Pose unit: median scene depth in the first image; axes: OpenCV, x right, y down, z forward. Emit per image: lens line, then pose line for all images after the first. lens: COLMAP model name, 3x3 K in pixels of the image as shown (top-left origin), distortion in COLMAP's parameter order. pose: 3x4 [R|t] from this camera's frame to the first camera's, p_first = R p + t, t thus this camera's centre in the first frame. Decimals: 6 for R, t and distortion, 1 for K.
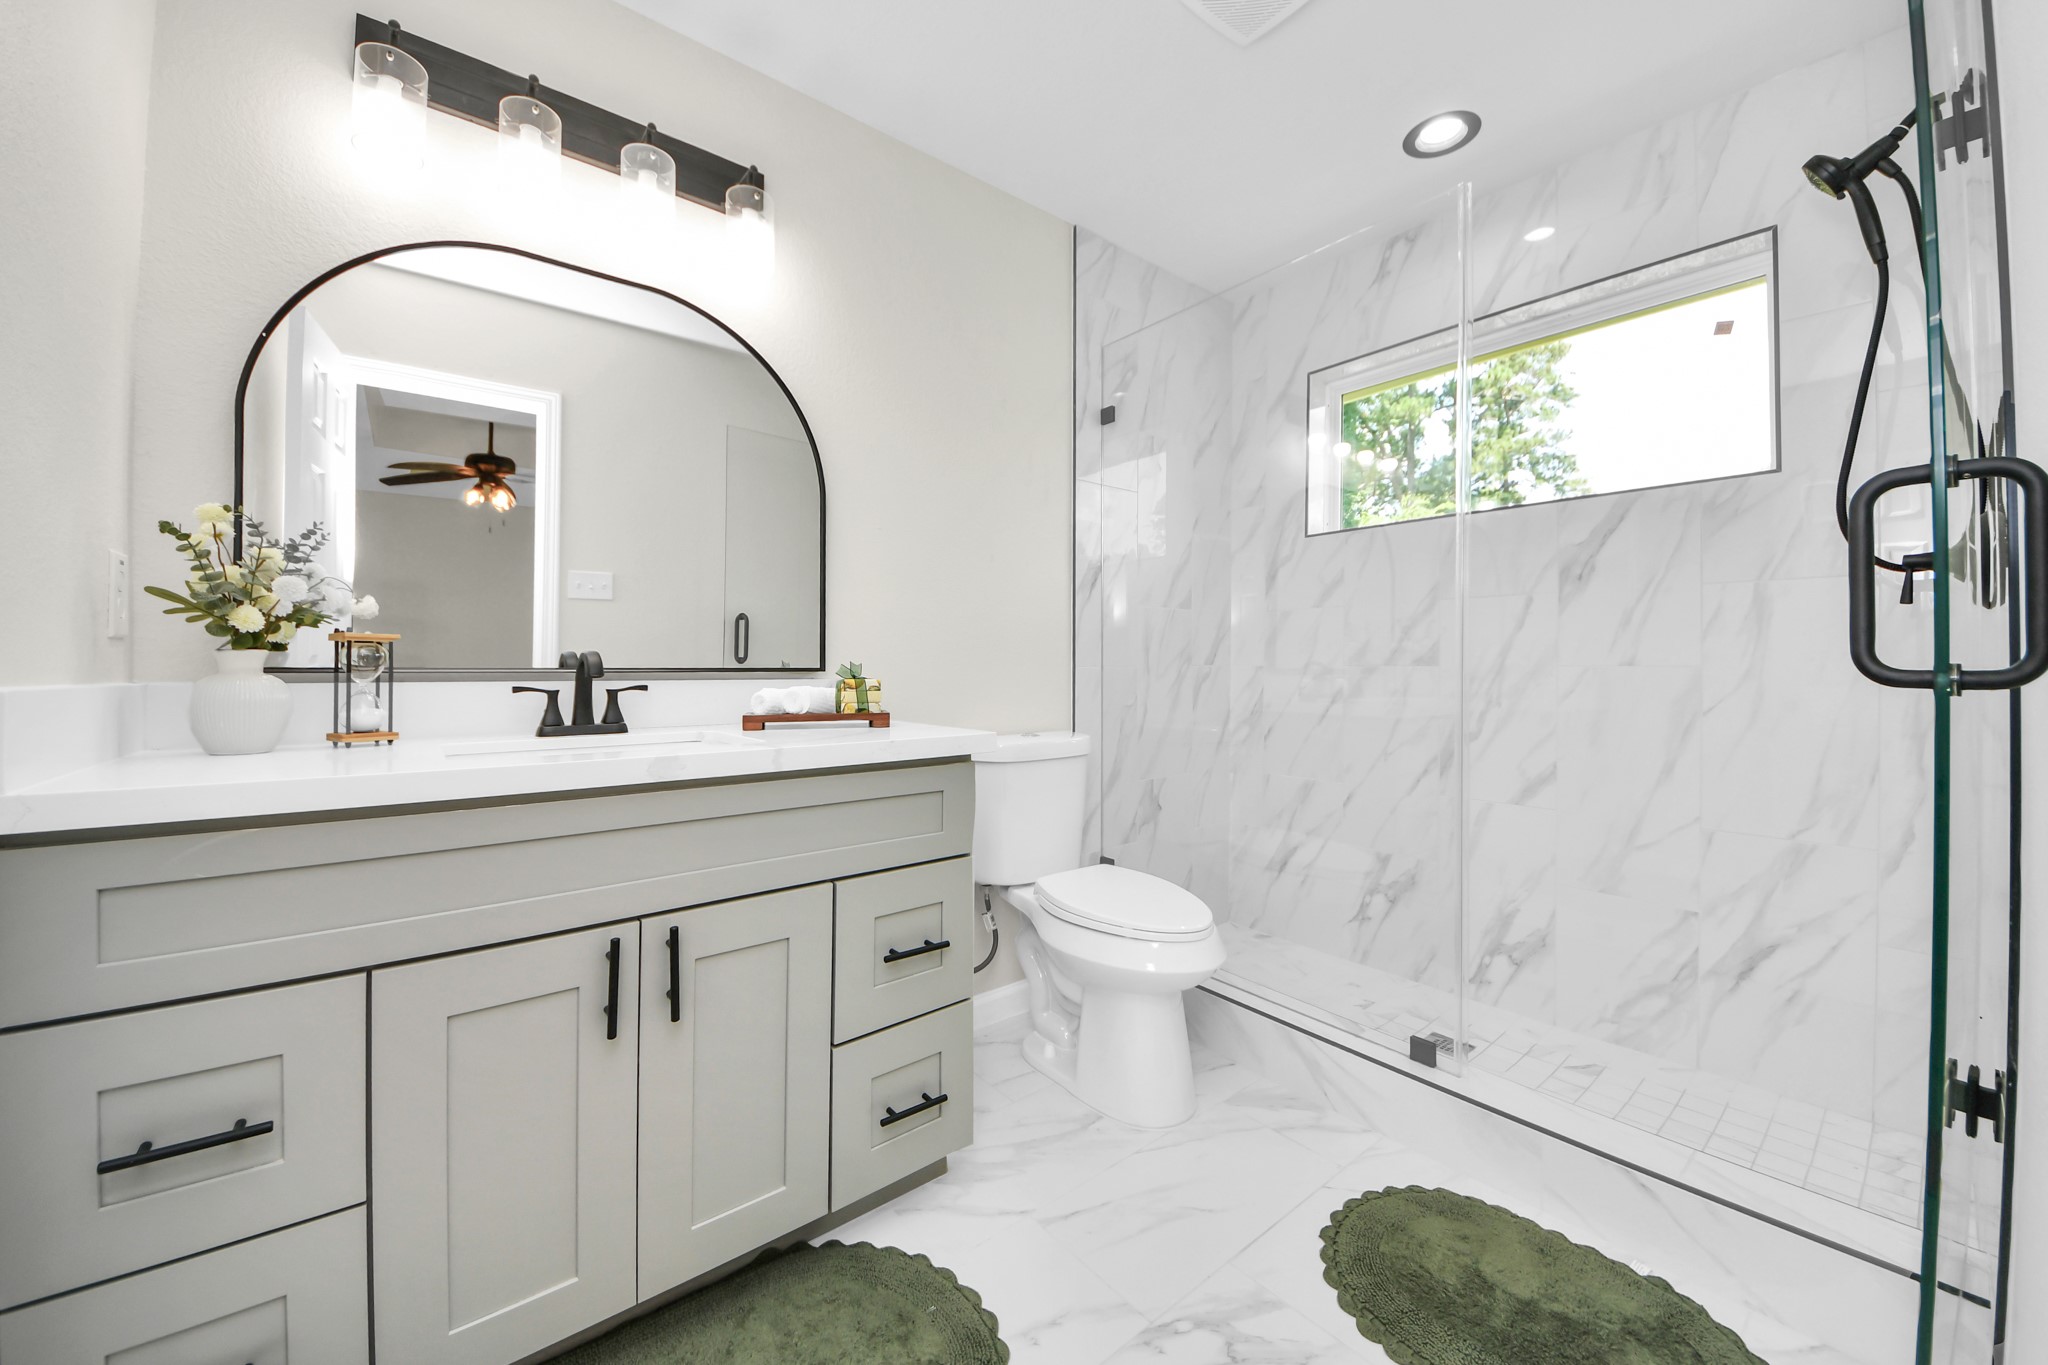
lens RADIAL K [[759.4, 0, 1027.7], [0, 759.4, 666.2], [0, 0, 1]] dist [0.000981, 0.000064]
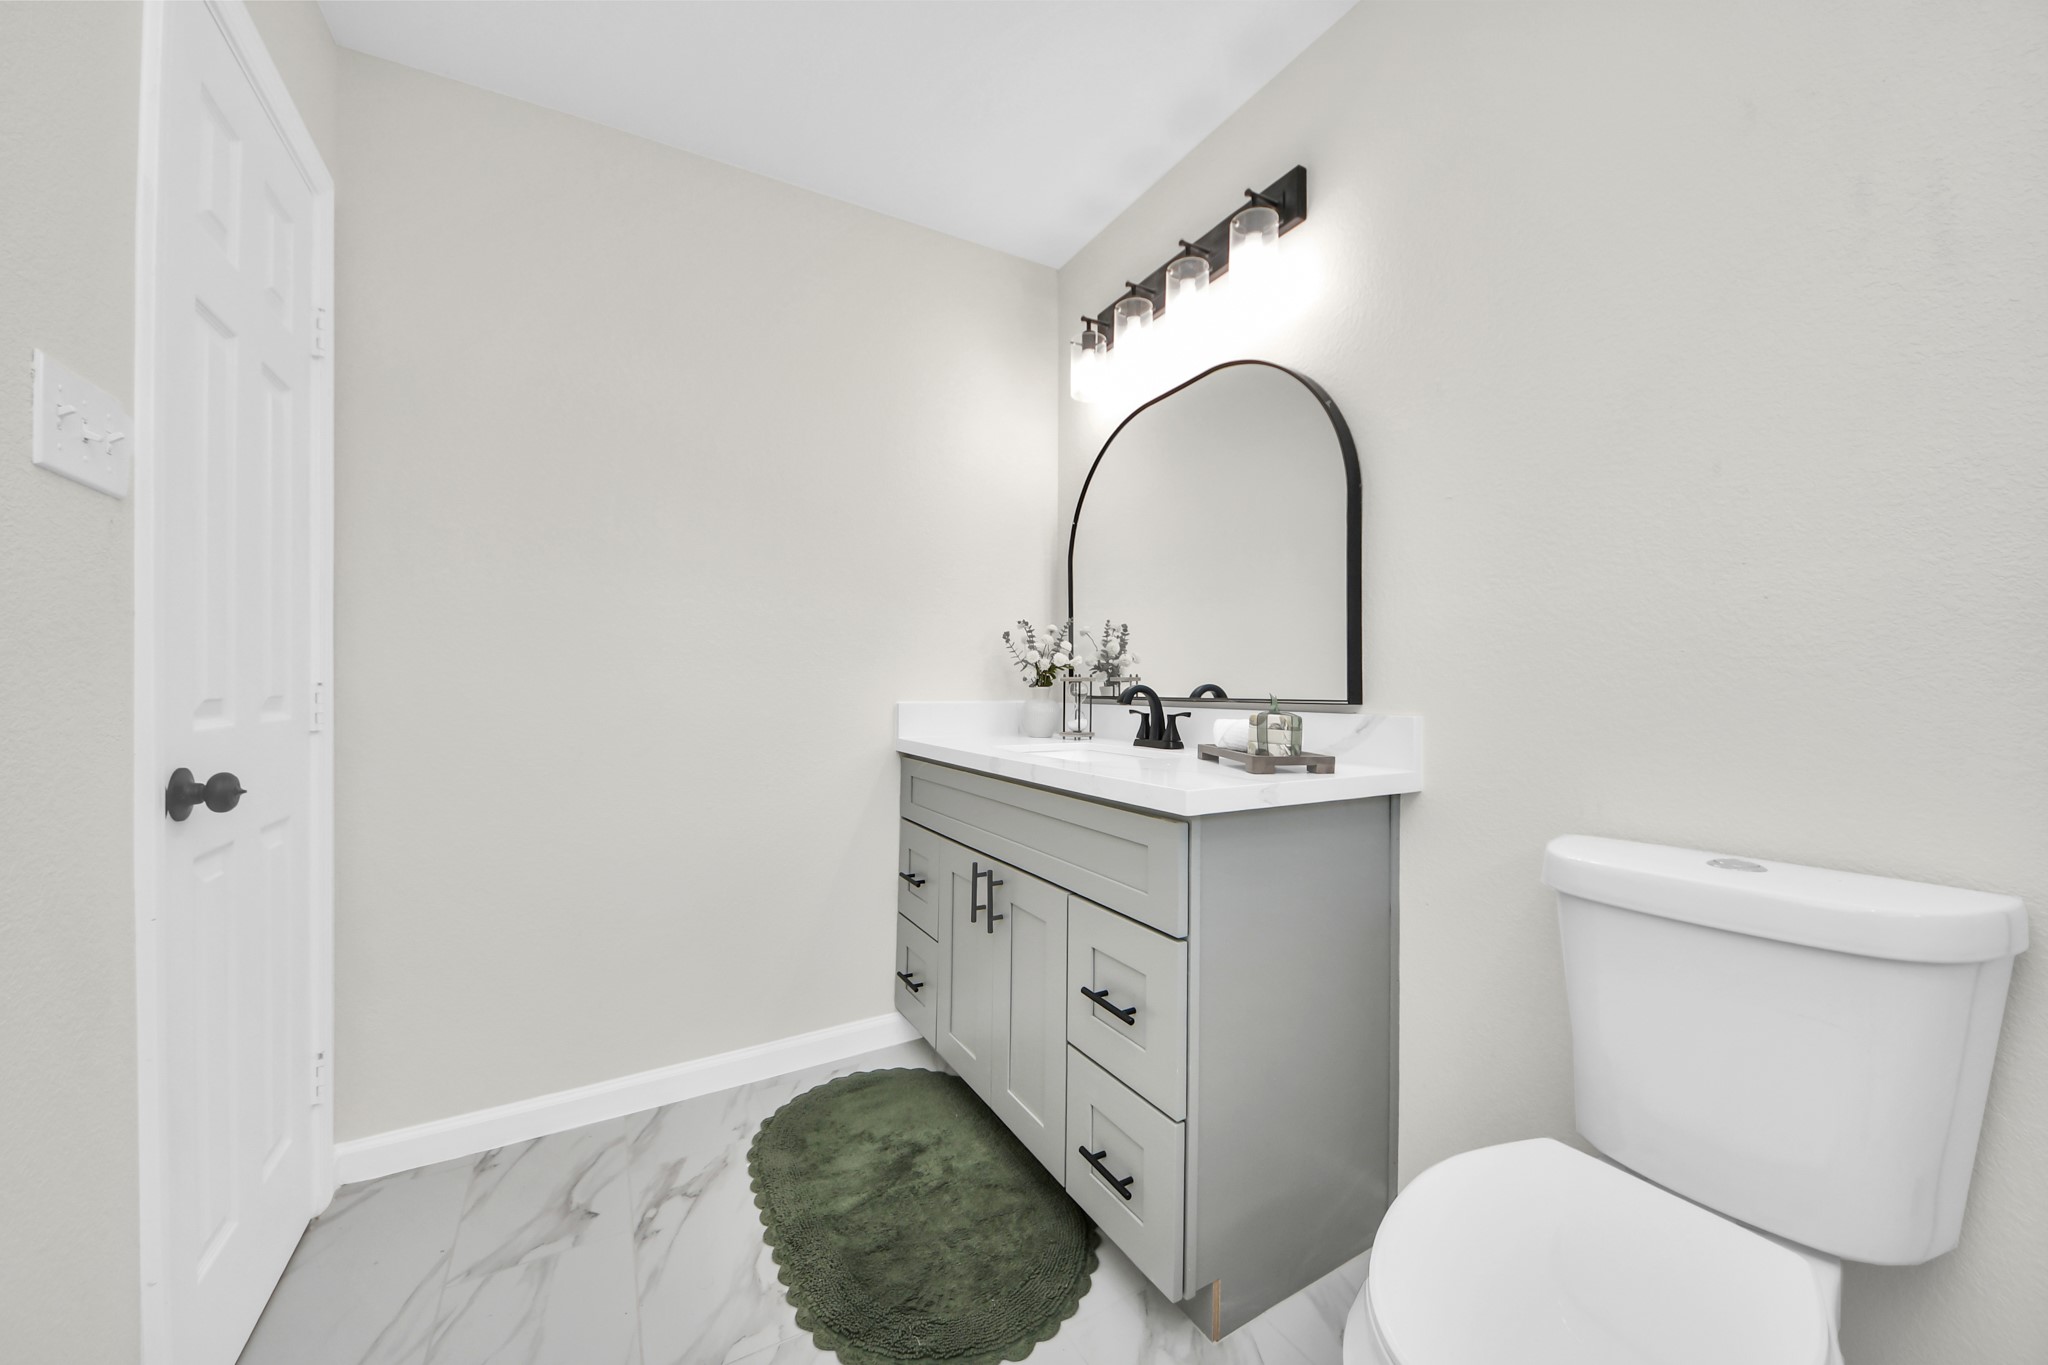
lens RADIAL K [[734.1, 0, 1020.5], [0, 734.1, 695.7], [0, 0, 1]] dist [0.000542, -0.009128]
pose [[-0.171847, 0.004876, -0.985112, 0.737883], [-0.002888, 0.999981, 0.005453, -0.006873], [0.985119, 0.003782, -0.171830, 1.029723]]
